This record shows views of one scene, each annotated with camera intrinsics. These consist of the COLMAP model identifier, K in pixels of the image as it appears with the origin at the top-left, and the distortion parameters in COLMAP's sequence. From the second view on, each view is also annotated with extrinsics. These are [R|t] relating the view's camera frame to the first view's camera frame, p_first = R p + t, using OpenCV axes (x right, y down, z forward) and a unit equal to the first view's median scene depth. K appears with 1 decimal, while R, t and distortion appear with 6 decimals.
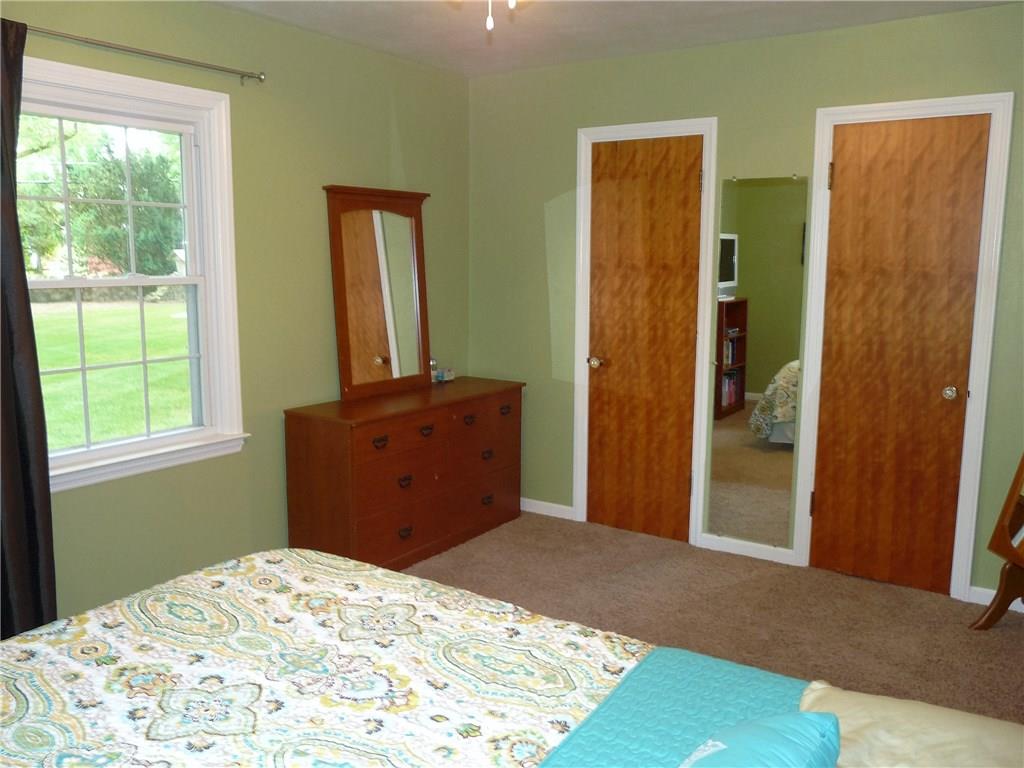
lens RADIAL K [[837.3, 0, 516.4], [0, 837.3, 384.6], [0, 0, 1]] dist [-0.092050, 0.070710]
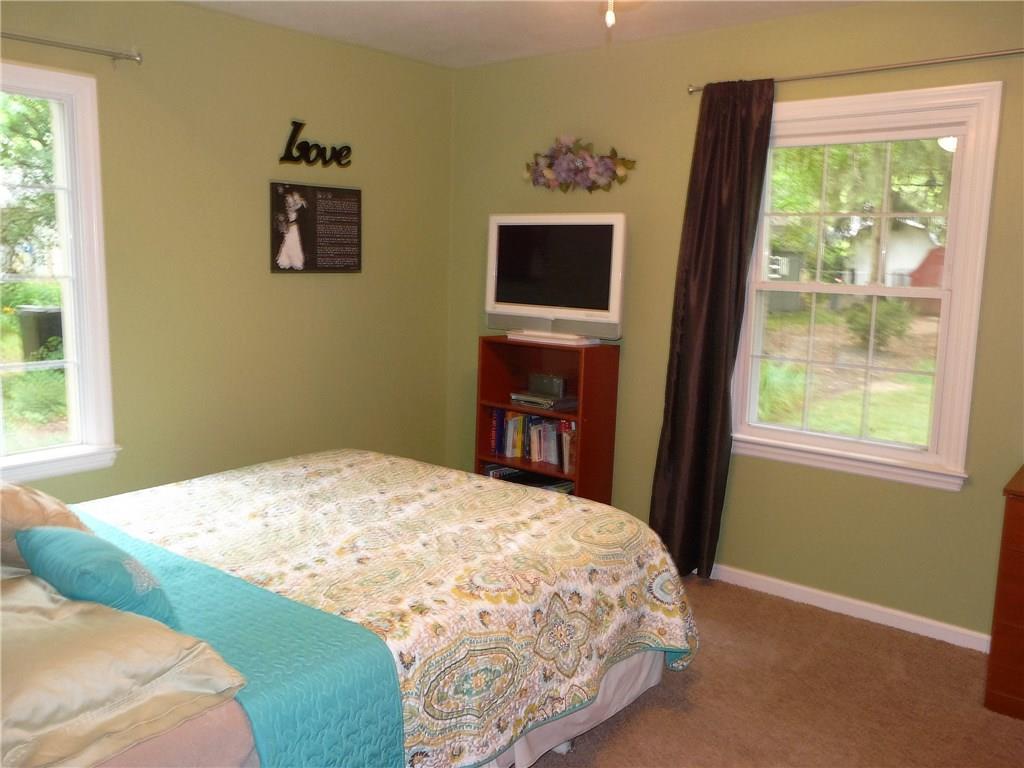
lens RADIAL K [[837.3, 0, 516.4], [0, 837.3, 384.6], [0, 0, 1]] dist [-0.092050, 0.070710]
pose [[-0.101016, 0.141812, -0.984726, 0.983940], [-0.167835, 0.973174, 0.157365, -0.155975], [0.980626, 0.181168, -0.074505, 1.045400]]
